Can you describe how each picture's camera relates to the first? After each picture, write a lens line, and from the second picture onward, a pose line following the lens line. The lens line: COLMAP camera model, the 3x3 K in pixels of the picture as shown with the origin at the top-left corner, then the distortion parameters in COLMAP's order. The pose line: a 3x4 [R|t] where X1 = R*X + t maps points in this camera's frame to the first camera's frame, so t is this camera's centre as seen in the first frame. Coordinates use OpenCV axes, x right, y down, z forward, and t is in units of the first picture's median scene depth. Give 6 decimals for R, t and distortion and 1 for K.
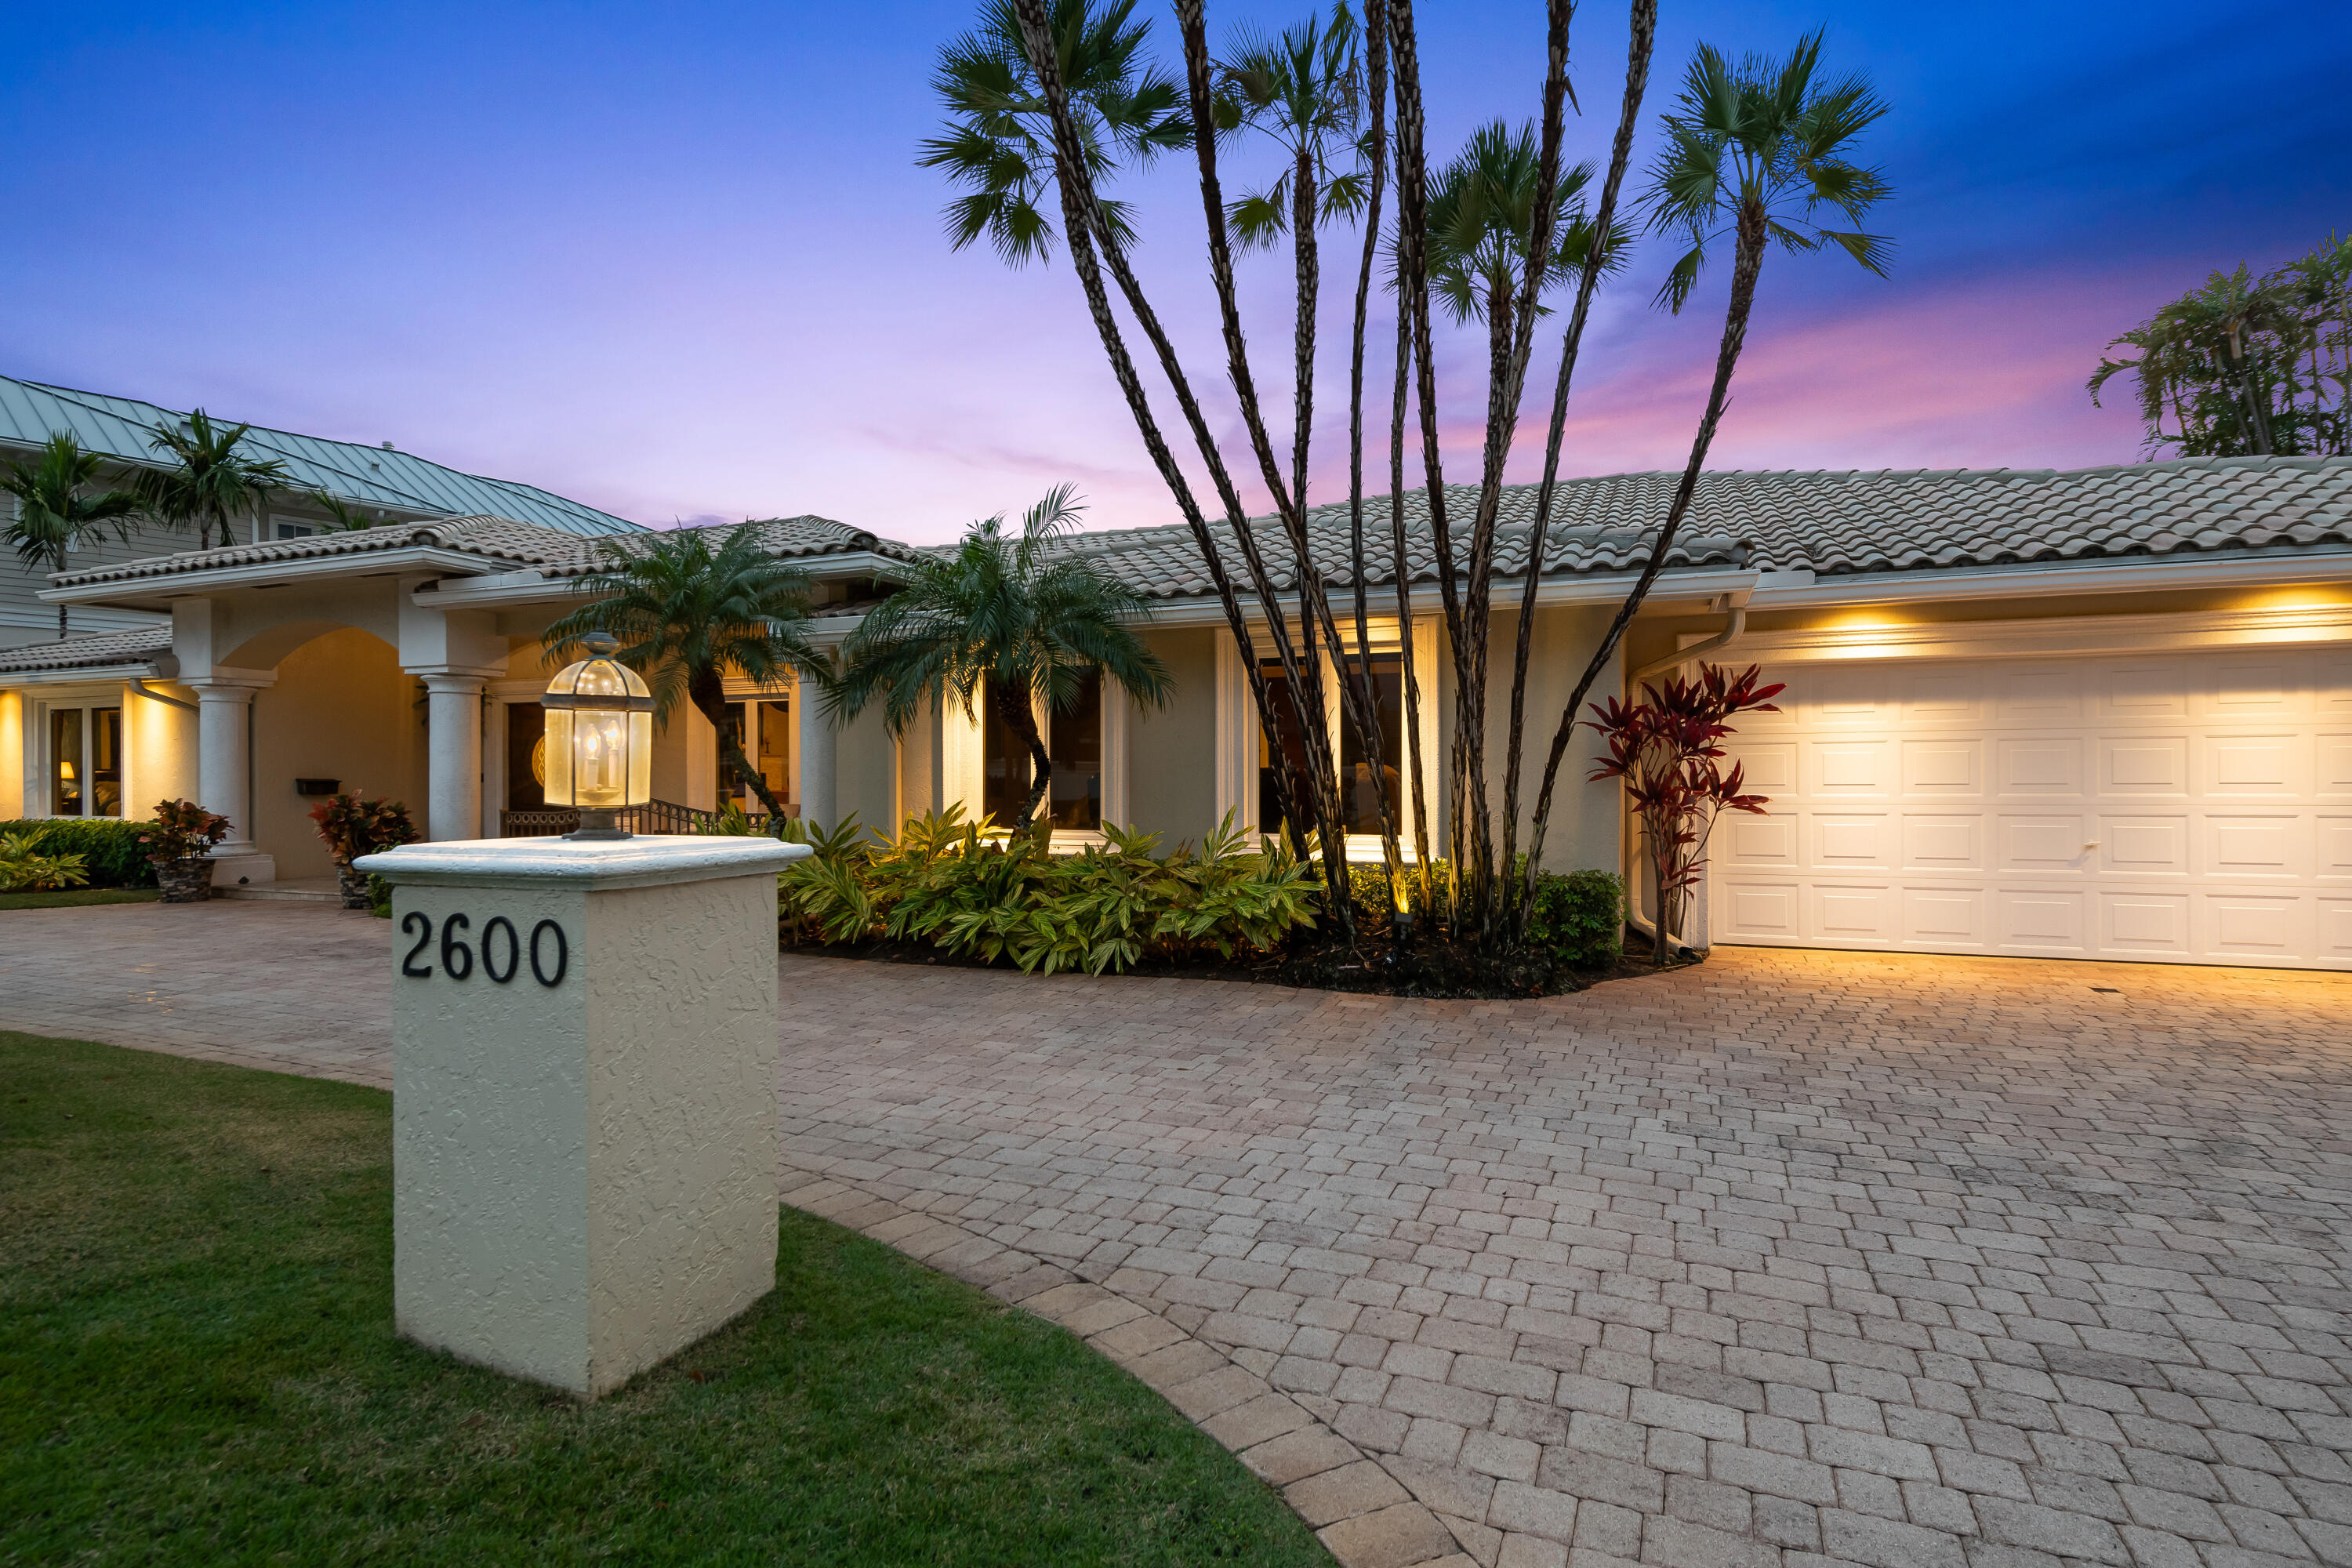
lens RADIAL K [[1280.5, 0, 1310.6], [0, 1280.5, 747.7], [0, 0, 1]] dist [0.002901, -0.000422]
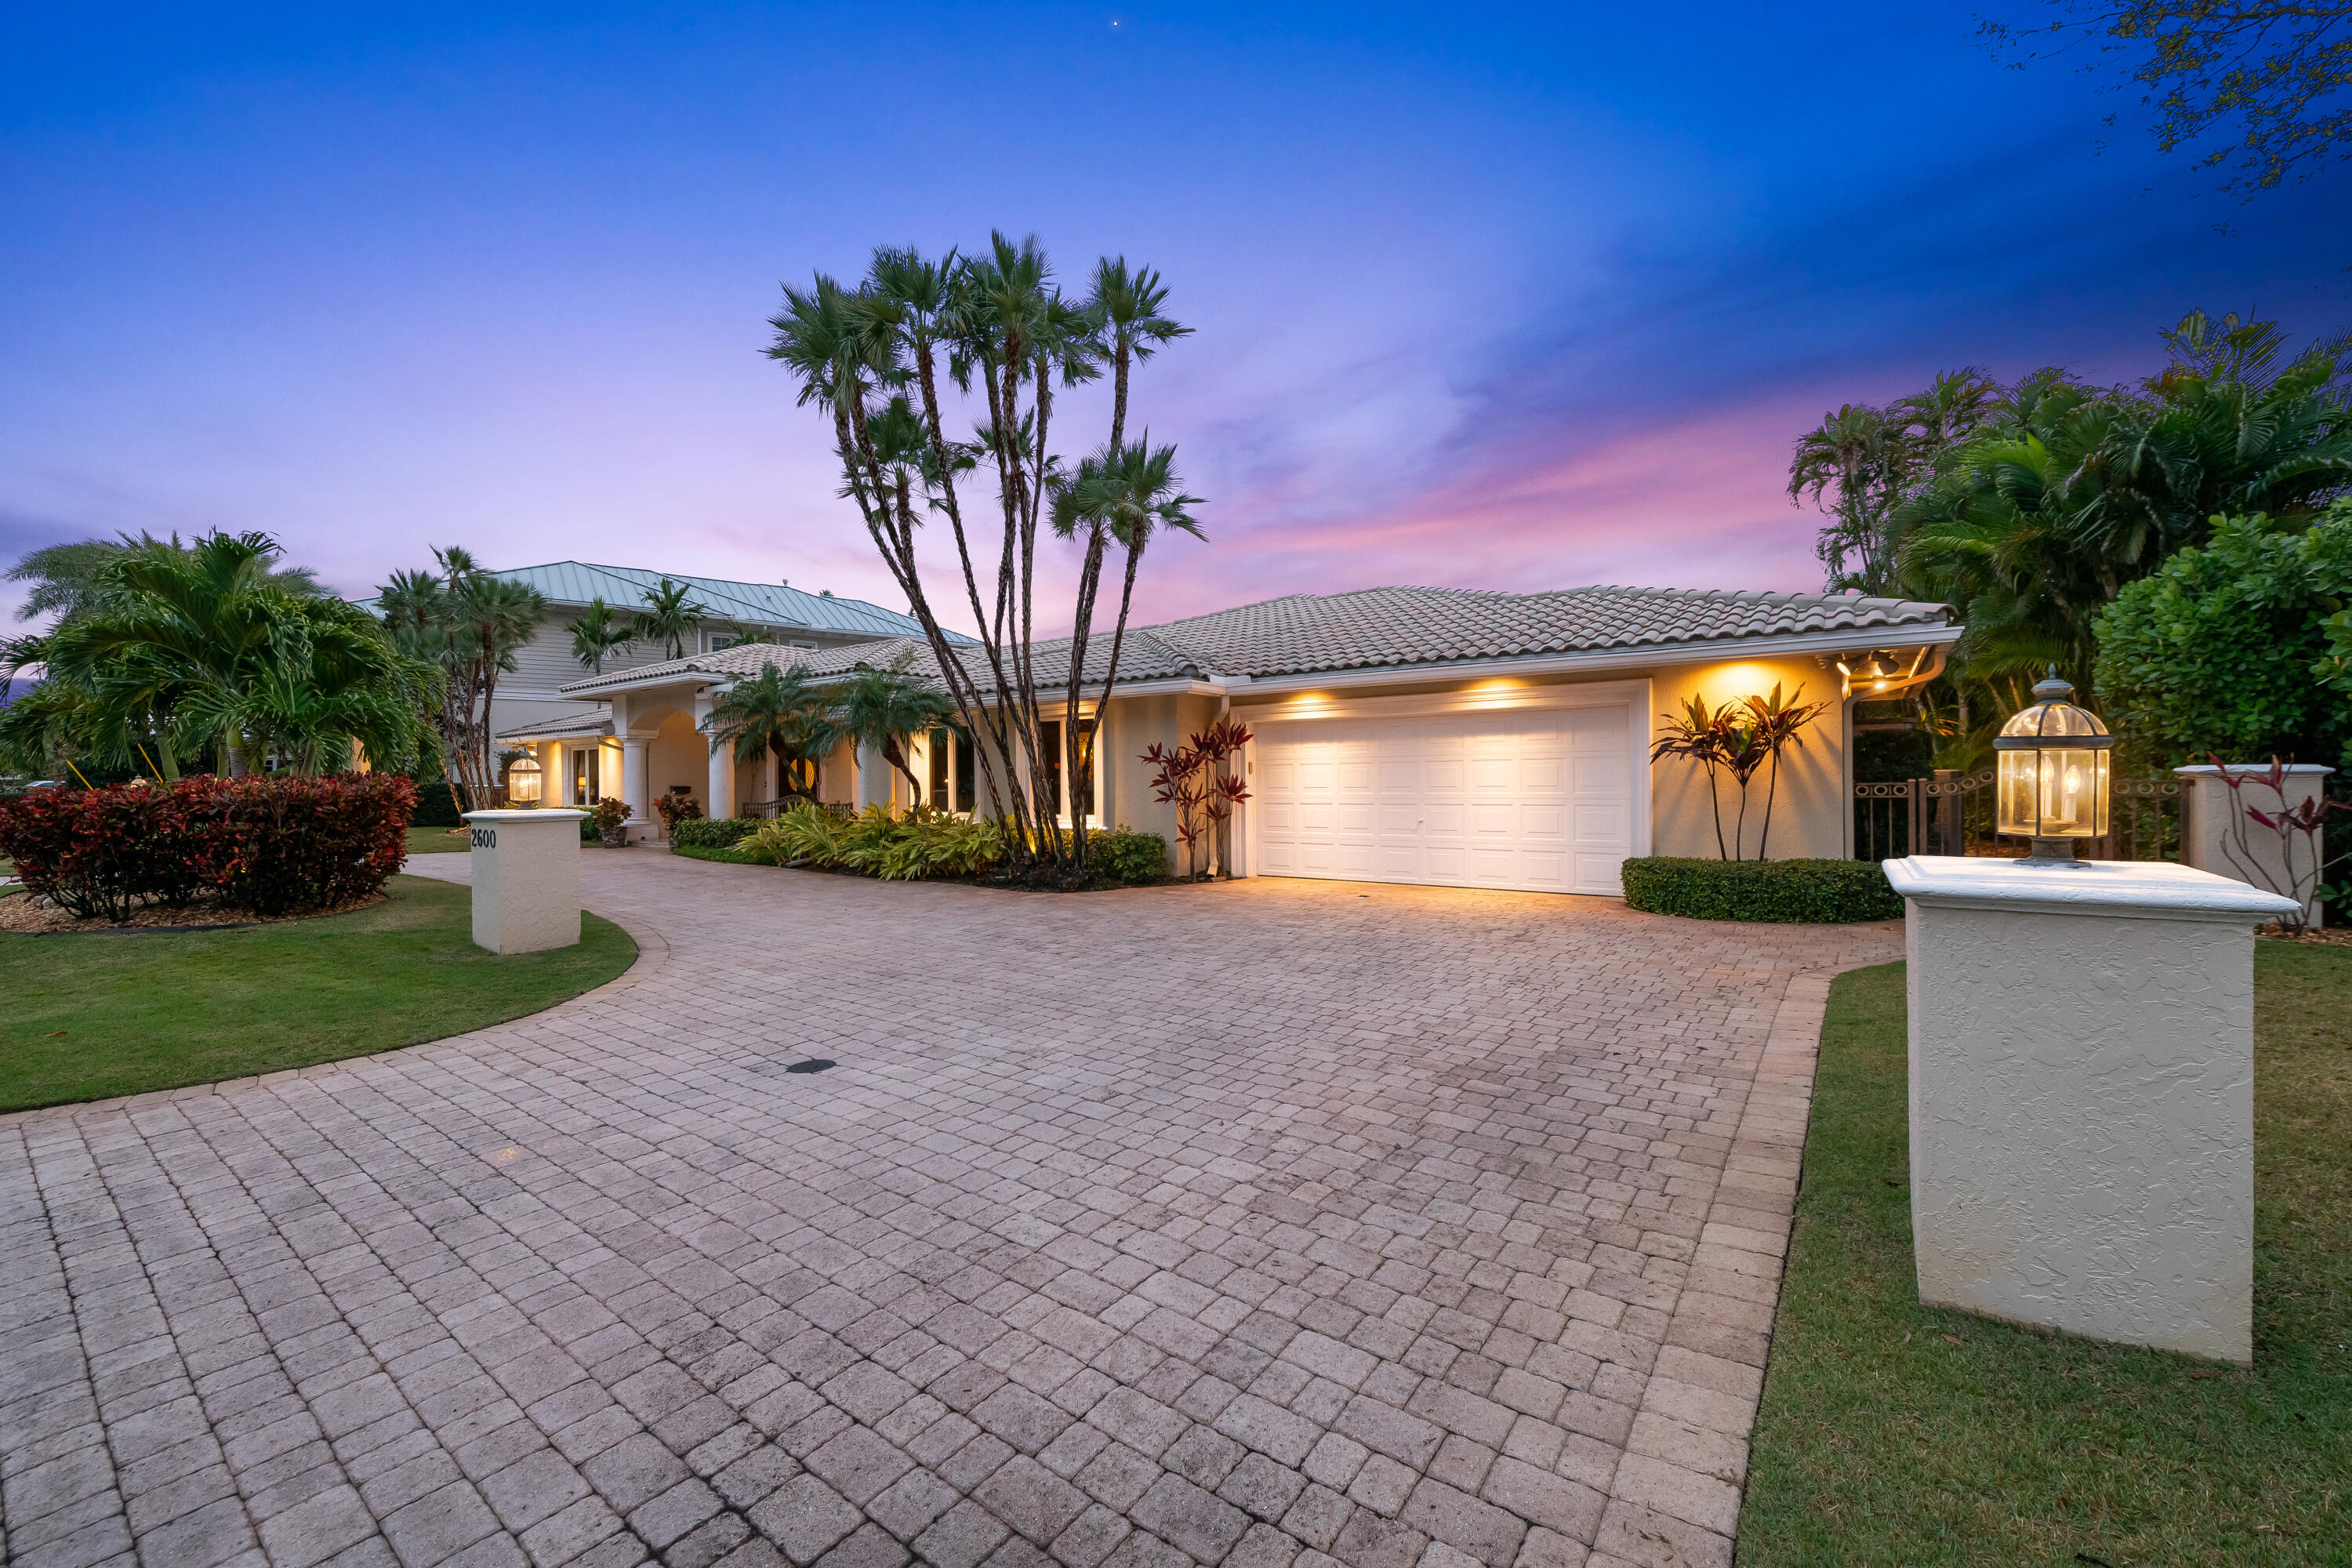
lens RADIAL K [[919.4, 0, 1173.7], [0, 919.4, 752.9], [0, 0, 1]] dist [0.007047, -0.004596]
pose [[0.970529, -0.013103, -0.240626, 0.518459], [0.011866, 0.999908, -0.006588, -0.013548], [0.240691, 0.003539, 0.970595, -0.299782]]
